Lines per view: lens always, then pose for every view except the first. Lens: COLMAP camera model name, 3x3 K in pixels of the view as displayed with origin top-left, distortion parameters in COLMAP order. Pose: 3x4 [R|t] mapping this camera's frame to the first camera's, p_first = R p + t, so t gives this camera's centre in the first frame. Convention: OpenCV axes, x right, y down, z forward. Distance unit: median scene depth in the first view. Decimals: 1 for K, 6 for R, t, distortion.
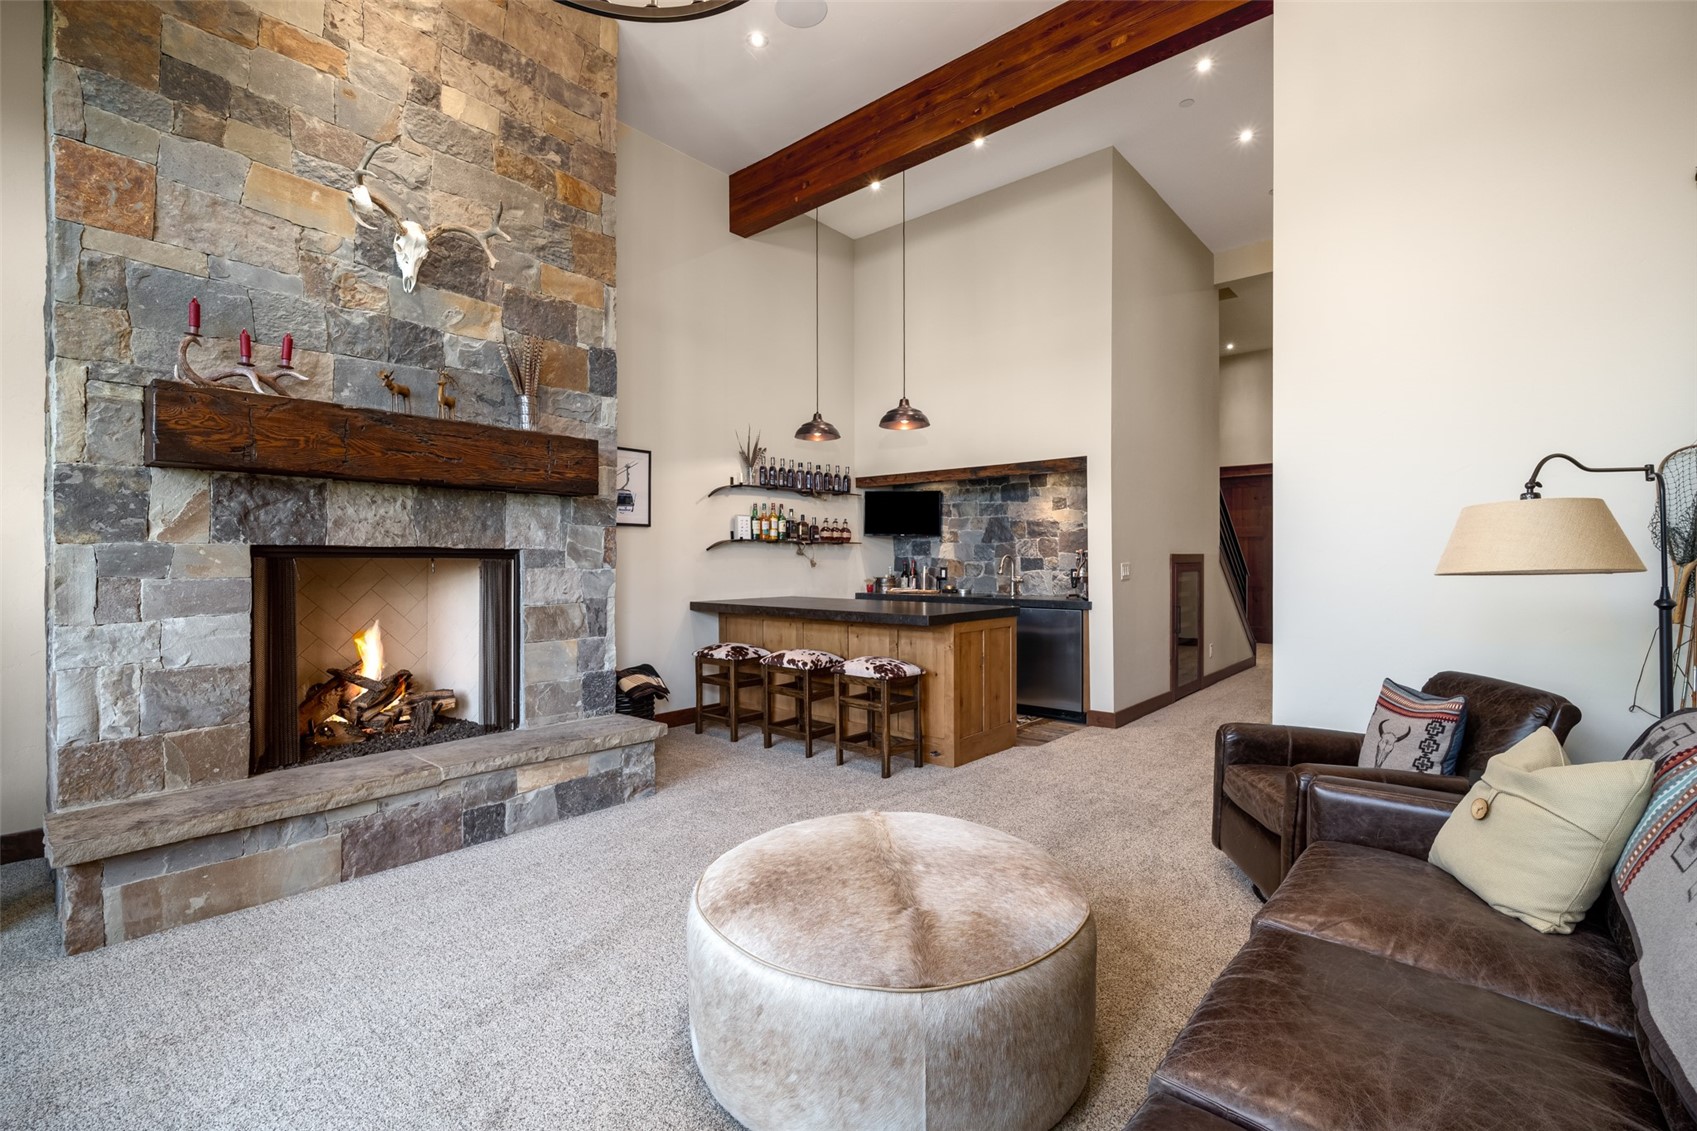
lens RADIAL K [[729.6, 0, 840.8], [0, 729.6, 557.1], [0, 0, 1]] dist [-0.008978, 0.001632]
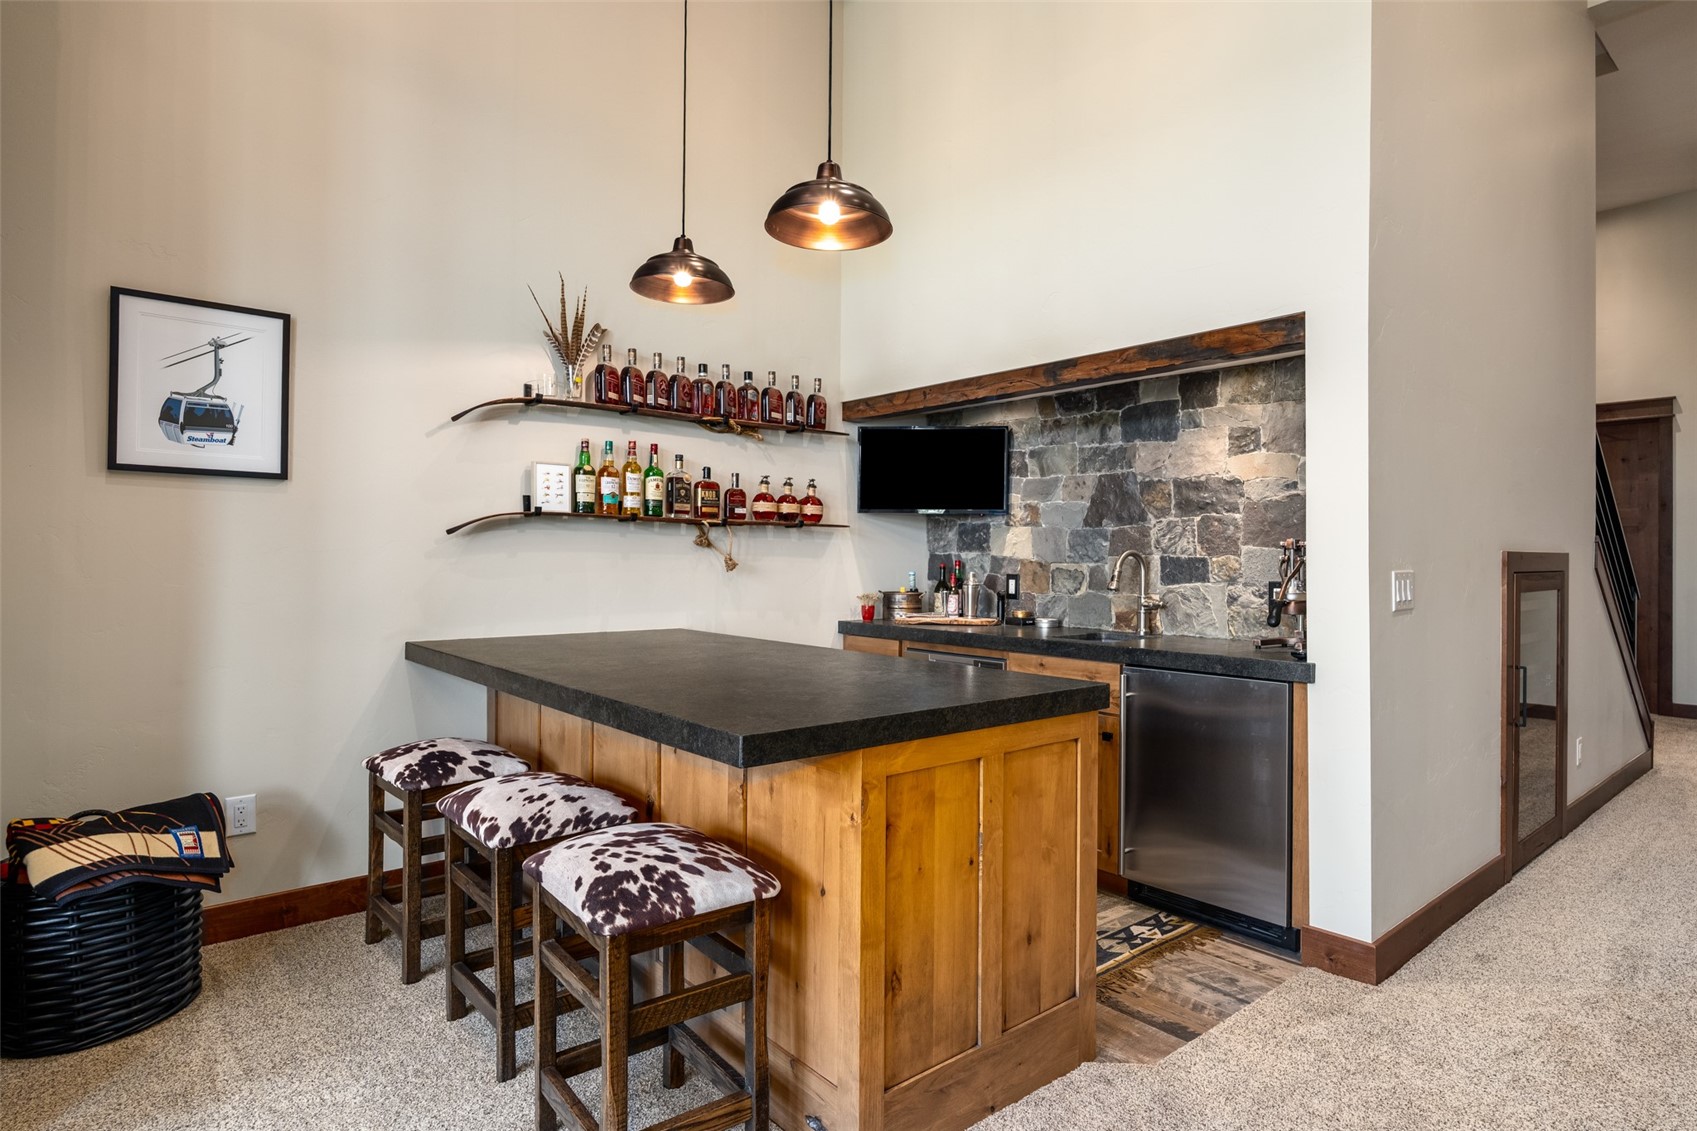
lens RADIAL K [[916.2, 0, 846.6], [0, 916.2, 551.9], [0, 0, 1]] dist [-0.006964, 0.000281]
pose [[0.988684, 0.008920, -0.149745, 0.146344], [-0.009722, 0.999942, -0.004625, 0.002613], [0.149695, 0.006028, 0.988714, 0.411892]]
